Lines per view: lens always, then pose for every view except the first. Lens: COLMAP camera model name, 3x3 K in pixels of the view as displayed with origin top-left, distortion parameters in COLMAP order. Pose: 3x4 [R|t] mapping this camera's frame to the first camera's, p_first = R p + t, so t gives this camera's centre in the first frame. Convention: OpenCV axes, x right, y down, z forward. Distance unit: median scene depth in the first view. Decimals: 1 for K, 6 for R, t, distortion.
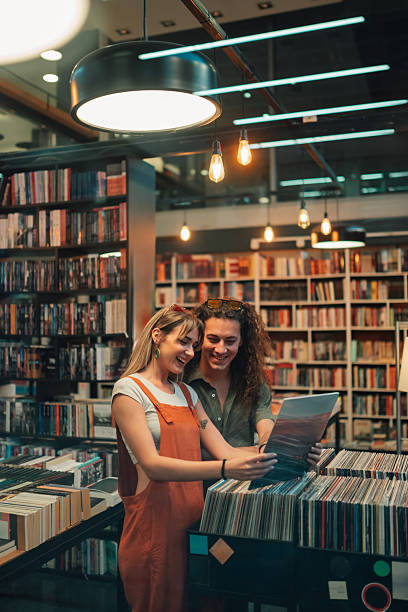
lens RADIAL K [[665.1, 0, 200.5], [0, 665.1, 308.6], [0, 0, 1]] dist [-0.015935, 0.000000]
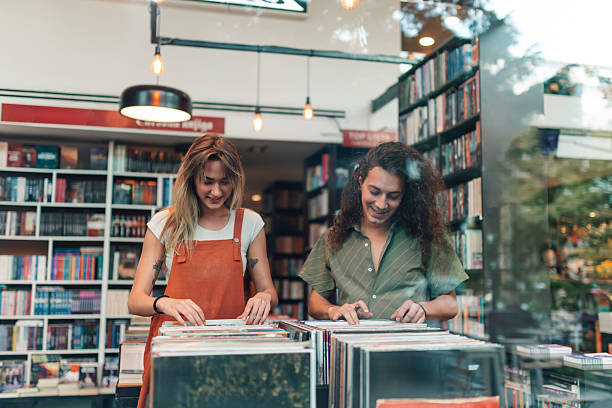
lens RADIAL K [[605.5, 0, 305.2], [0, 605.5, 202.0], [0, 0, 1]] dist [0.000114, 0.000000]
pose [[0.555517, -0.068986, -0.828639, 0.398785], [0.002708, 0.996697, -0.081161, 0.078970], [0.831501, 0.042842, 0.553869, 0.341752]]
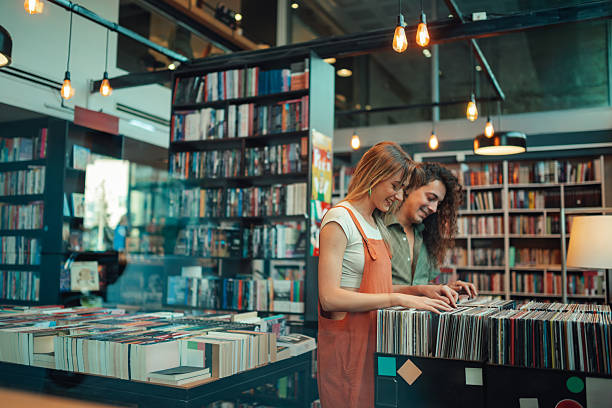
lens RADIAL K [[605.5, 0, 308.8], [0, 605.5, 204.2], [0, 0, 1]] dist [0.000114, 0.000000]
pose [[0.996685, 0.017320, -0.079493, -0.026643], [-0.022758, 0.997424, -0.068021, 0.083239], [0.078110, 0.069605, 0.994512, 0.013295]]
